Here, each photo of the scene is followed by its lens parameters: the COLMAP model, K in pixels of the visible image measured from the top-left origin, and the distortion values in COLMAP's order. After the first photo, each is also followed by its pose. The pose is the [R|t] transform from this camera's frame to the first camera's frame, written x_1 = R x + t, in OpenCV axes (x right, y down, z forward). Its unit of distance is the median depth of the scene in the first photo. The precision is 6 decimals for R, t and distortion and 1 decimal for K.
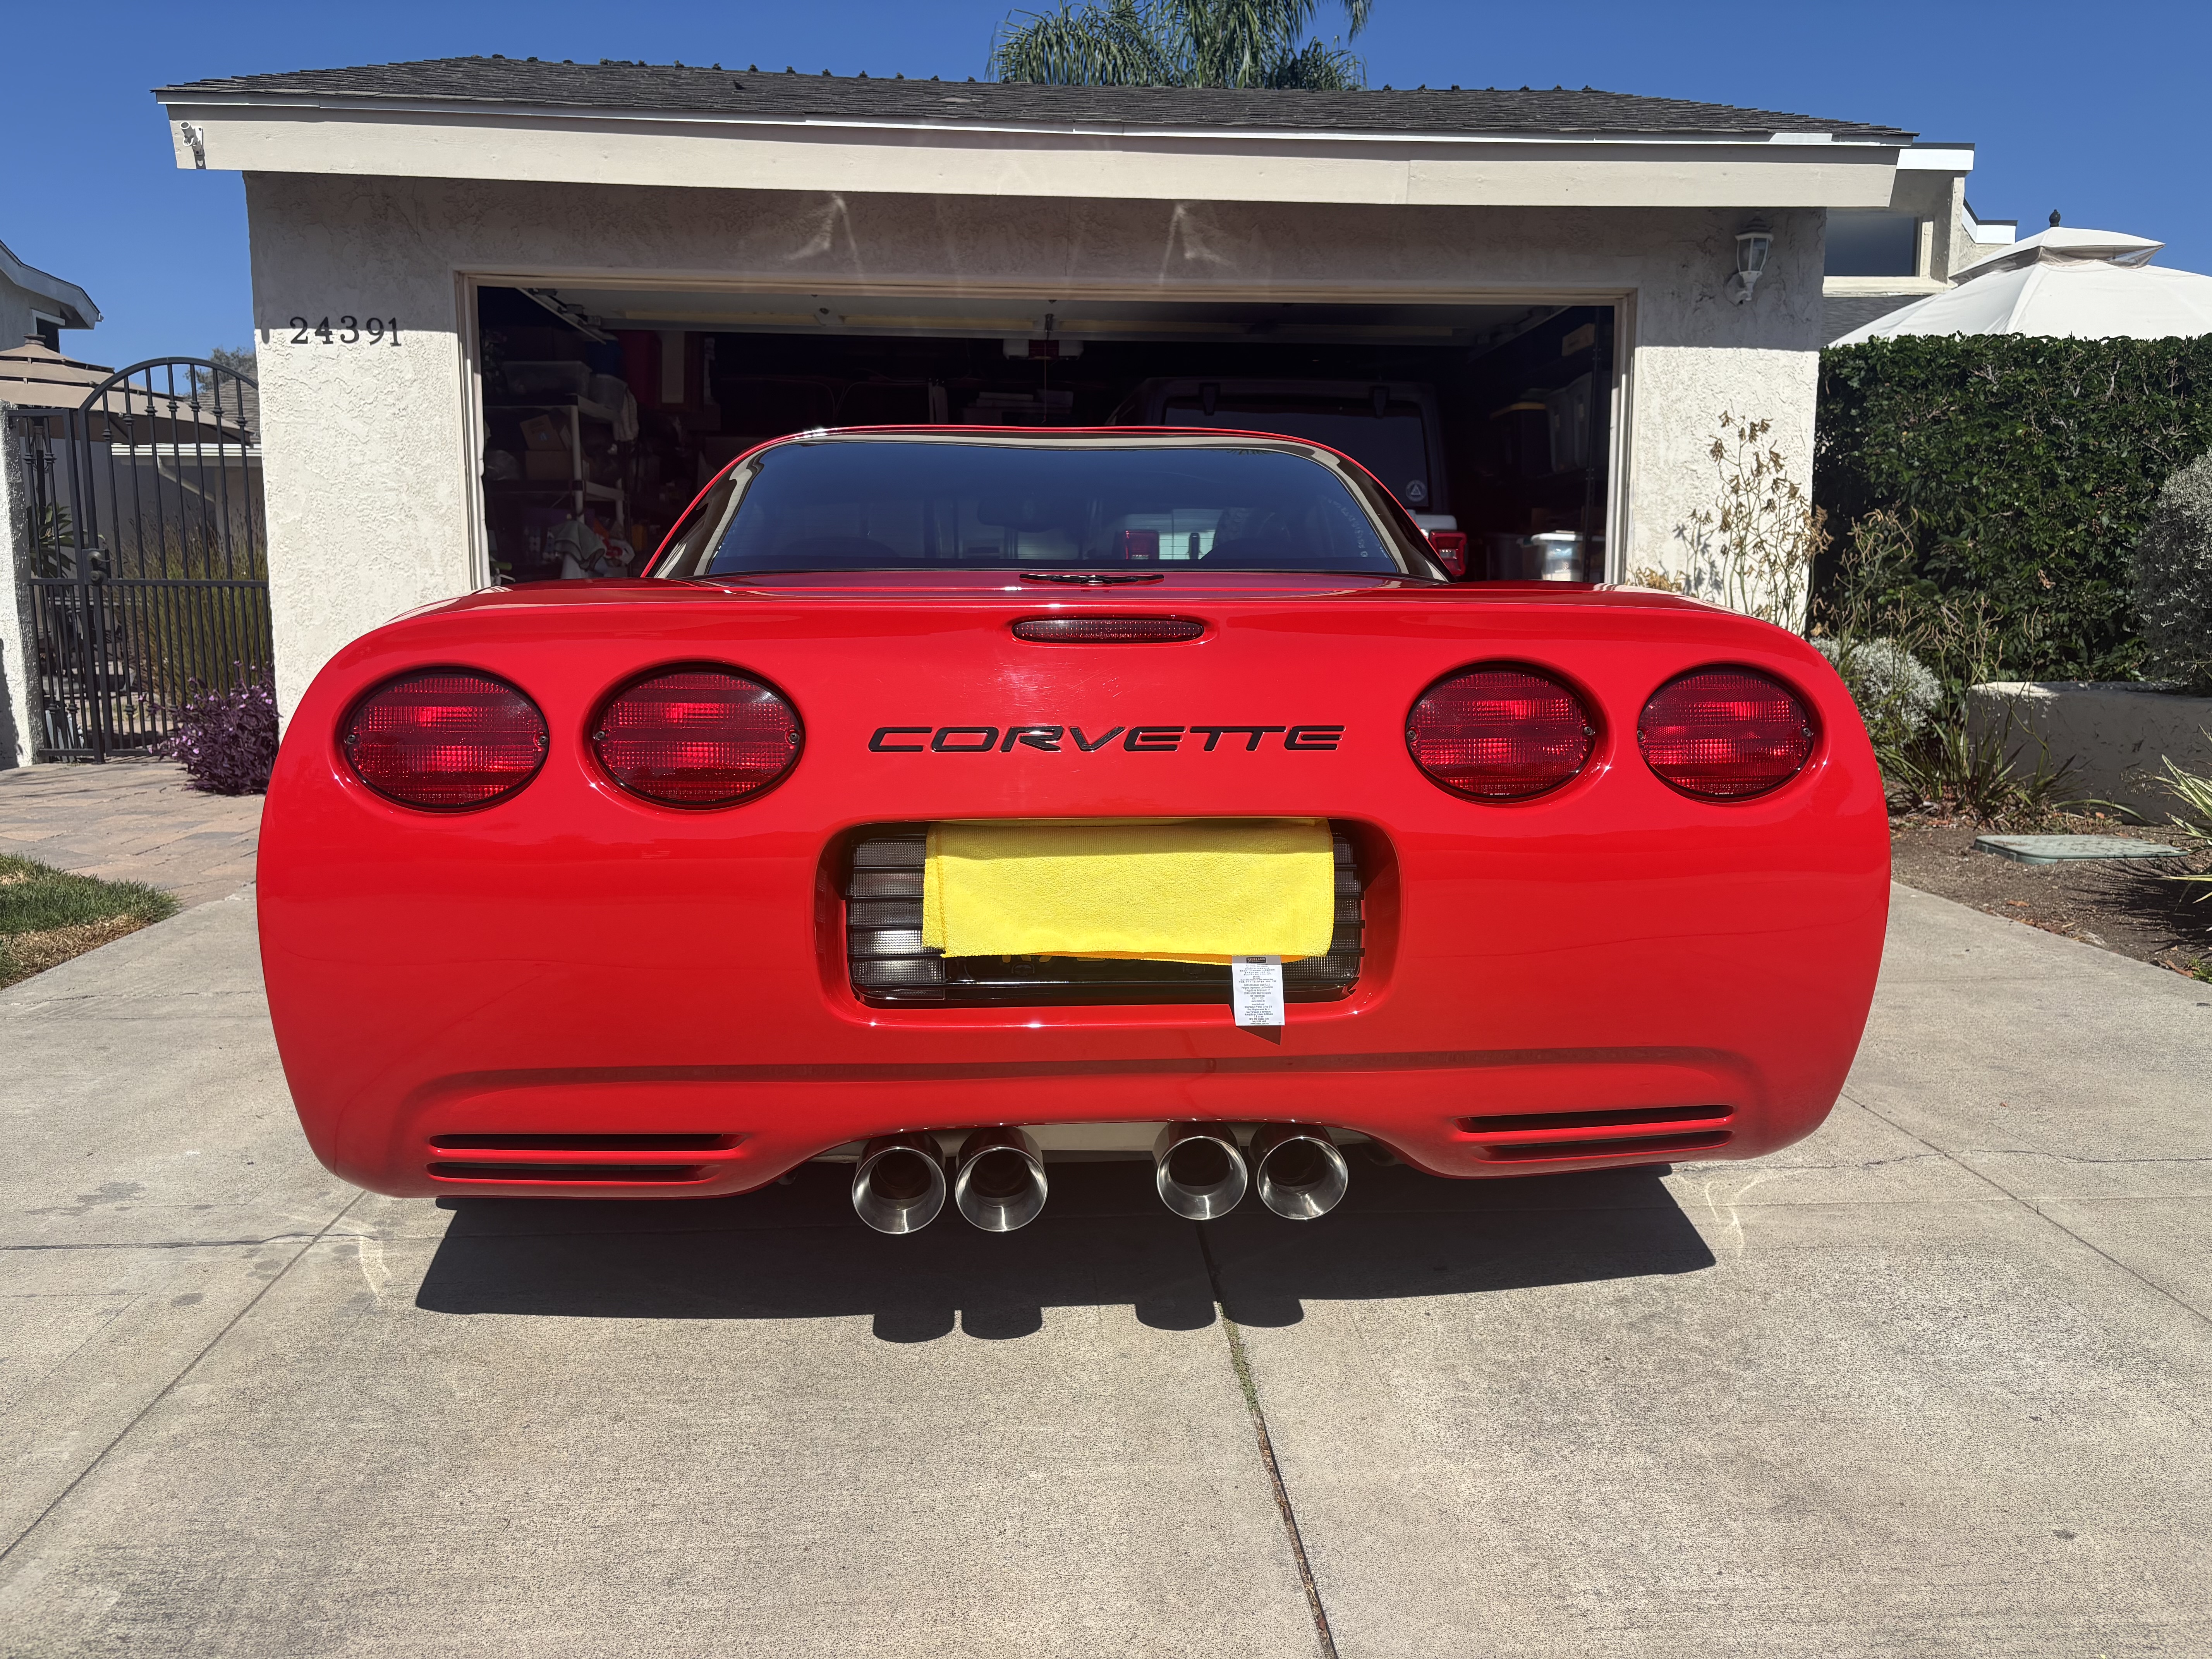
lens RADIAL K [[1673.3, 0, 1120.4], [0, 1673.3, 835.6], [0, 0, 1]] dist [0.042563, -0.042341]
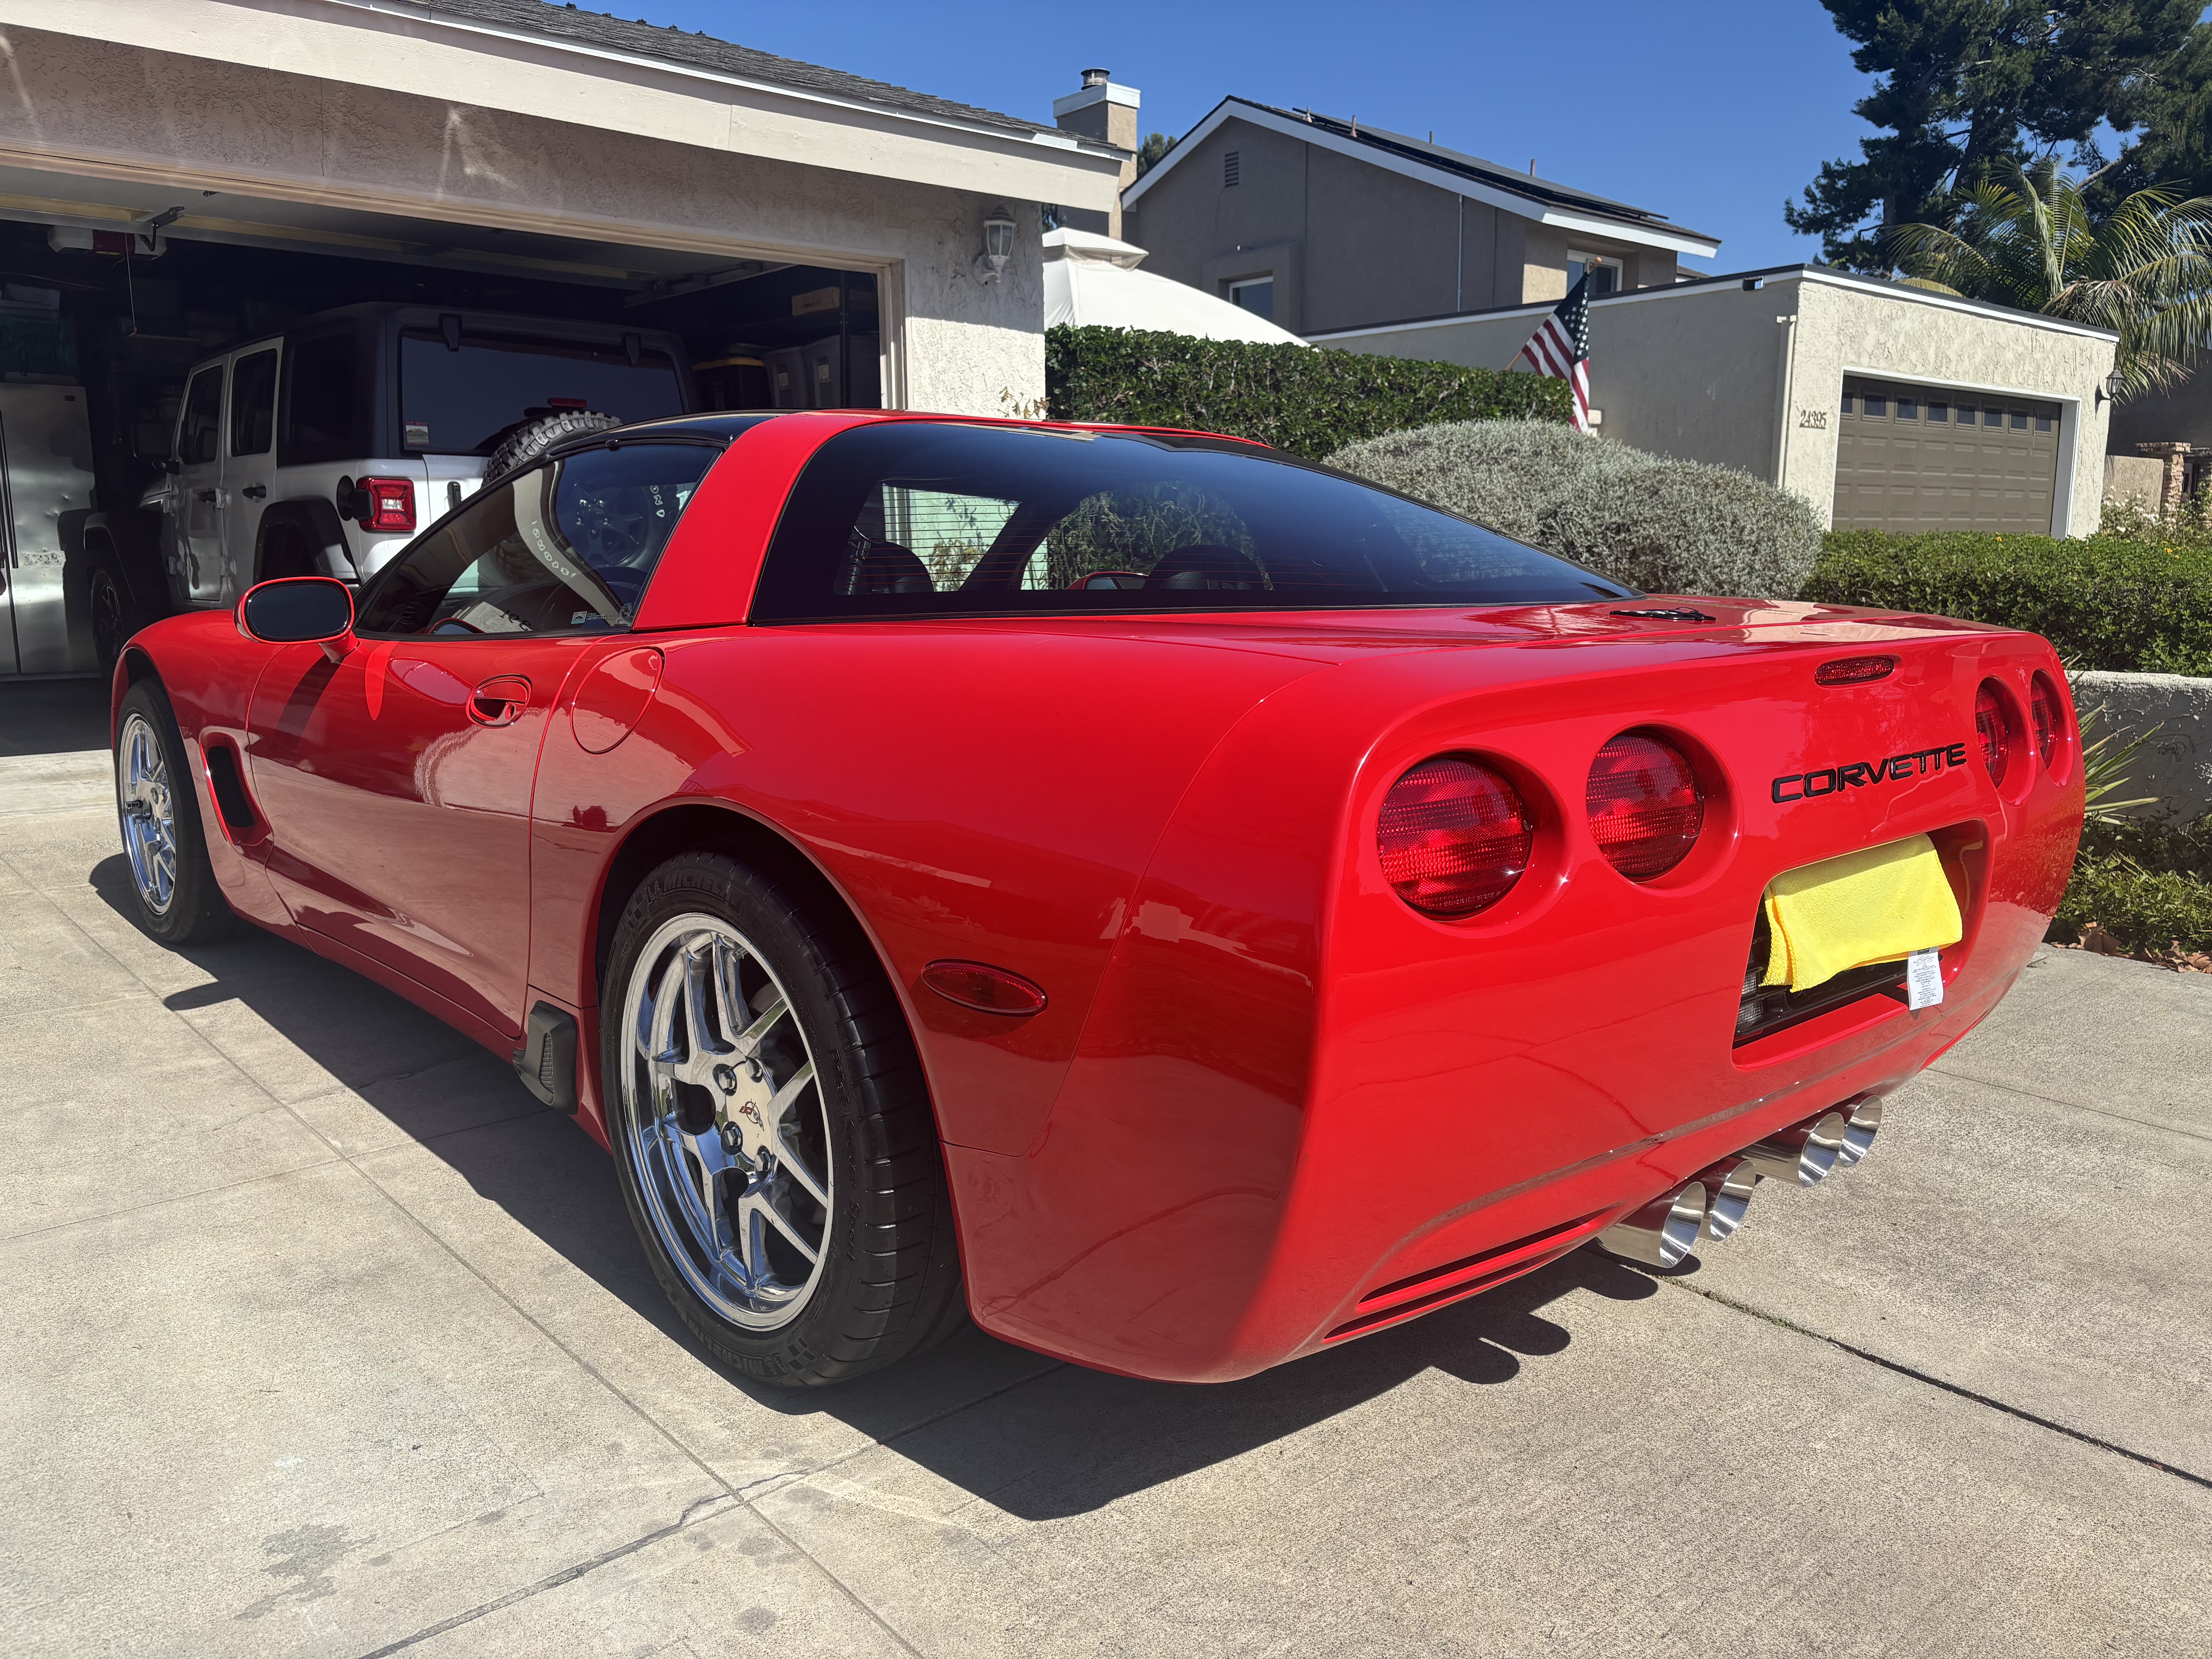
lens RADIAL K [[1673.3, 0, 1109.8], [0, 1673.3, 827.3], [0, 0, 1]] dist [0.042563, -0.042341]
pose [[0.796442, -0.103731, 0.595751, -0.258615], [0.083598, 0.994605, 0.061419, -0.031837], [-0.598909, 0.000886, 0.800817, 0.098648]]
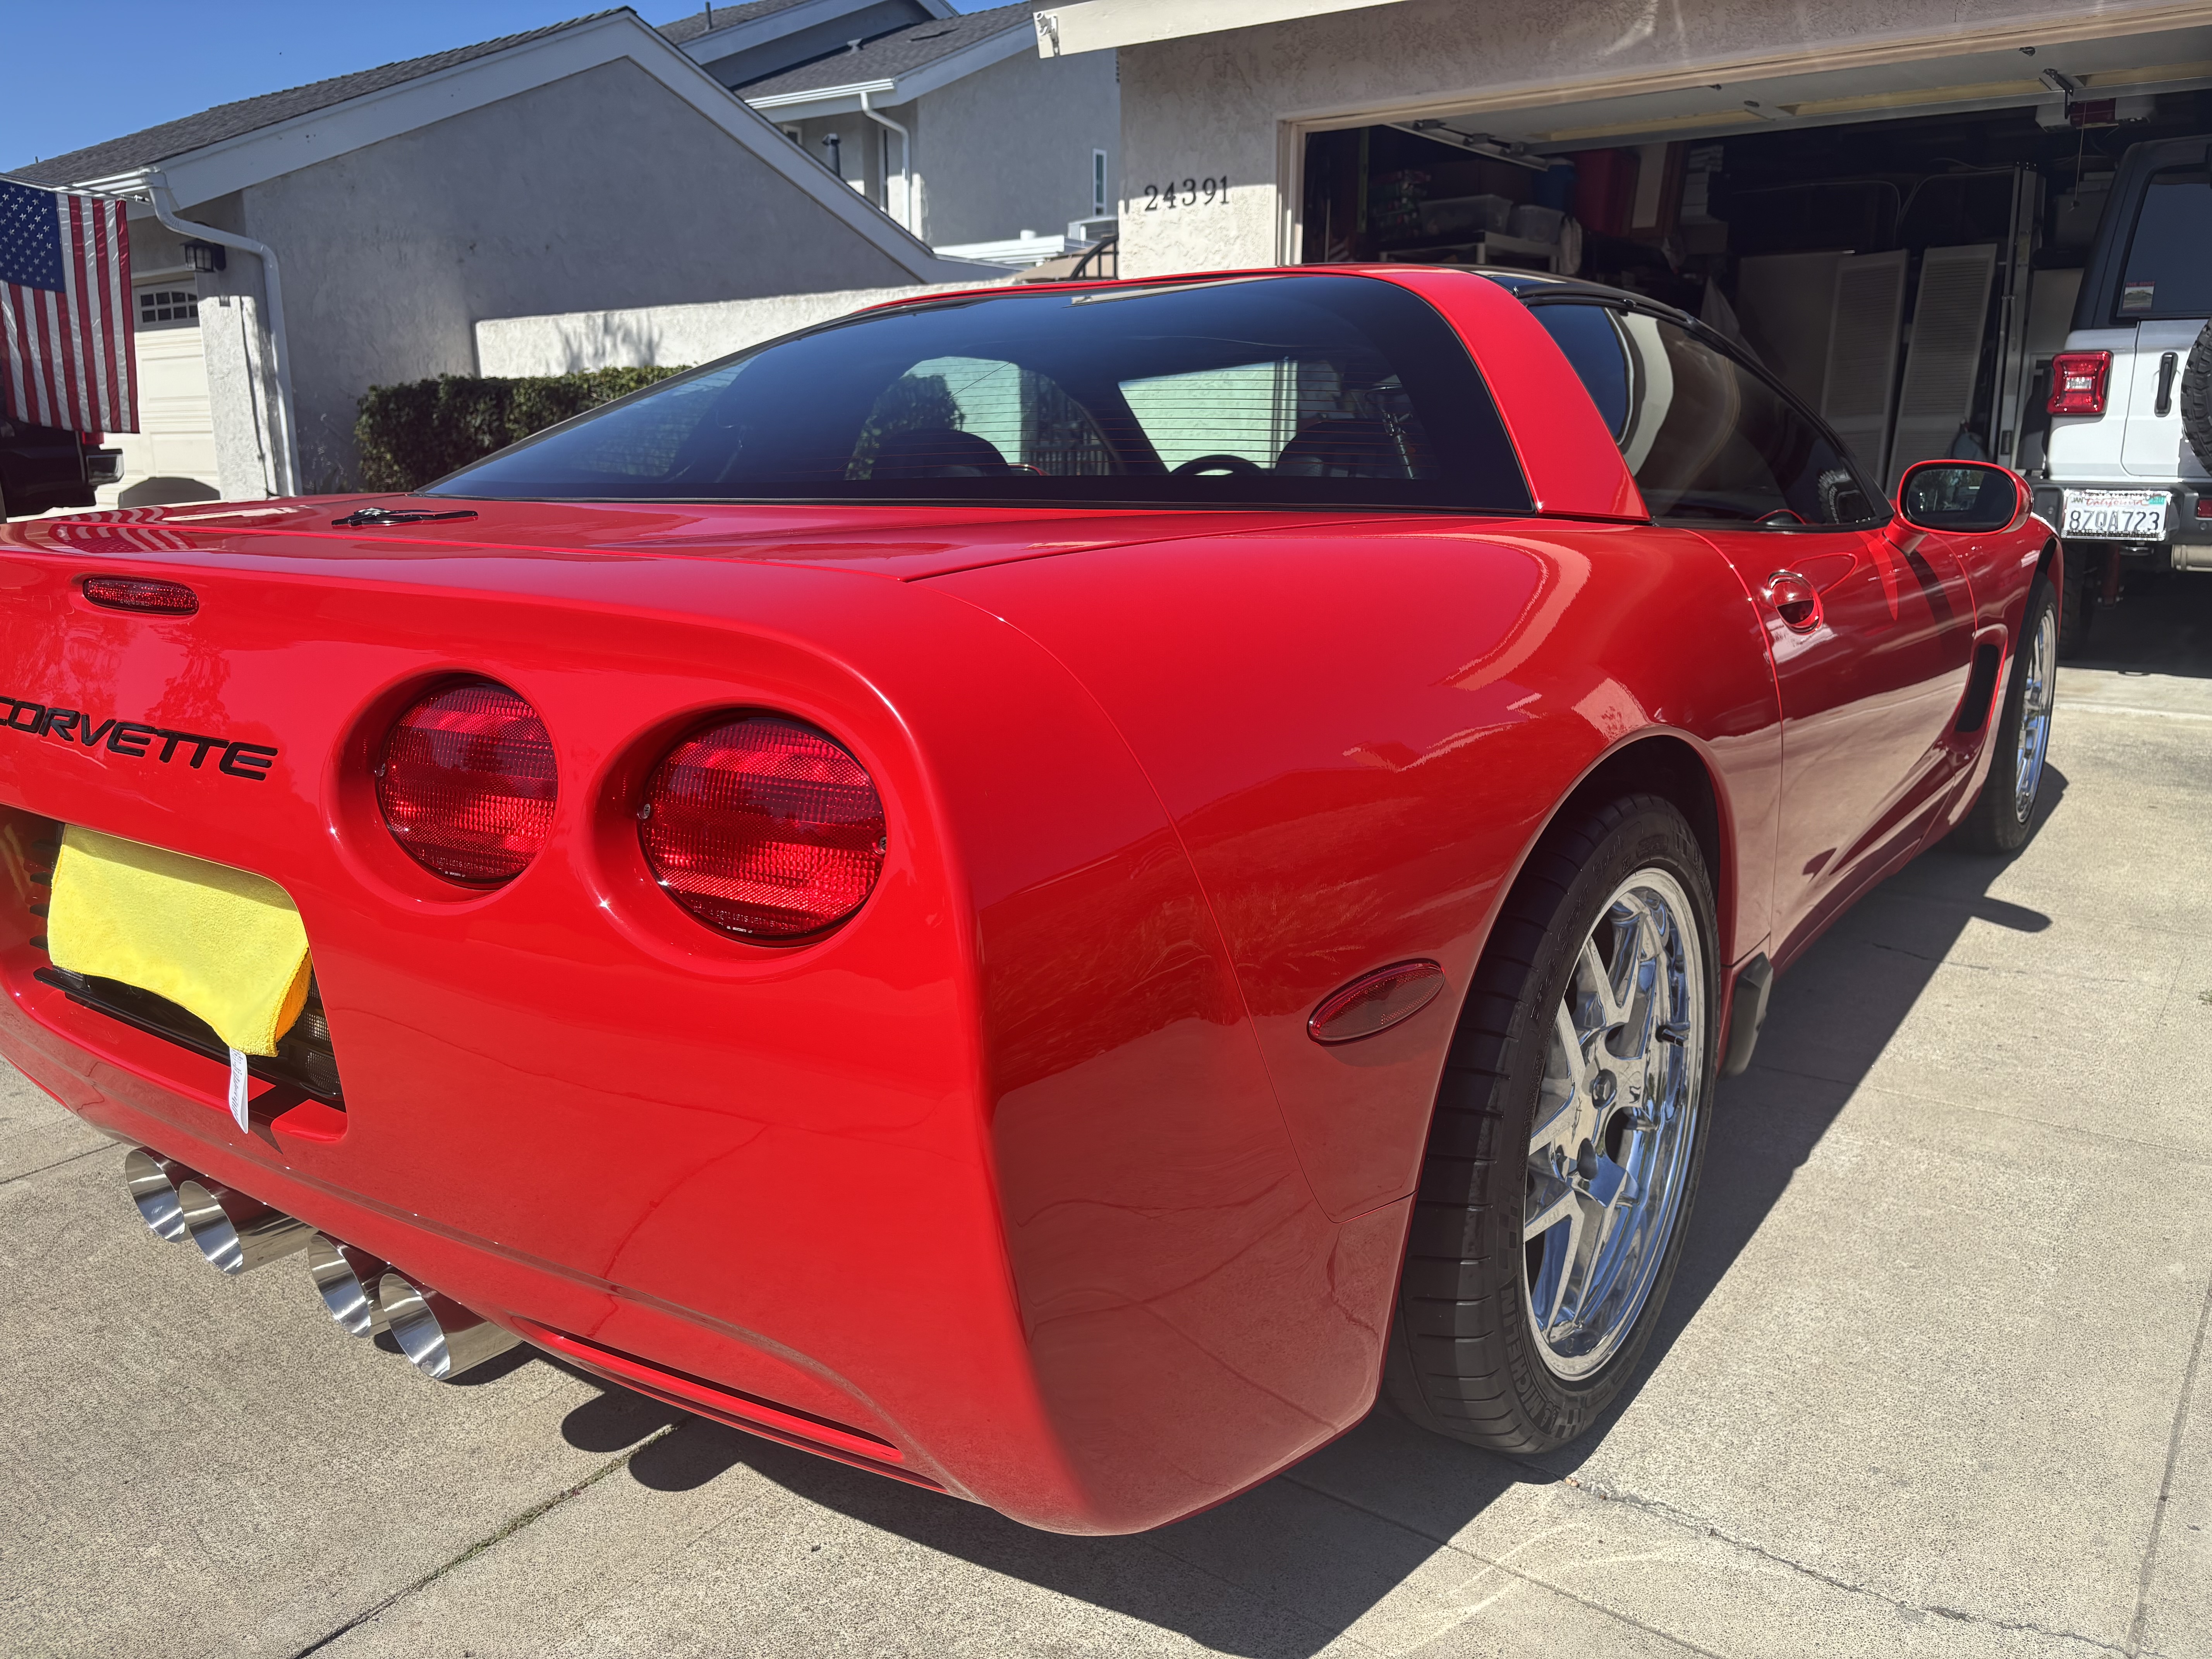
lens RADIAL K [[1673.3, 0, 1118.1], [0, 1673.3, 807.6], [0, 0, 1]] dist [0.042563, -0.042341]
pose [[0.762889, 0.135223, -0.632230, 0.211834], [-0.082869, 0.990269, 0.111806, -0.036939], [0.641196, -0.032903, 0.766671, 0.165426]]
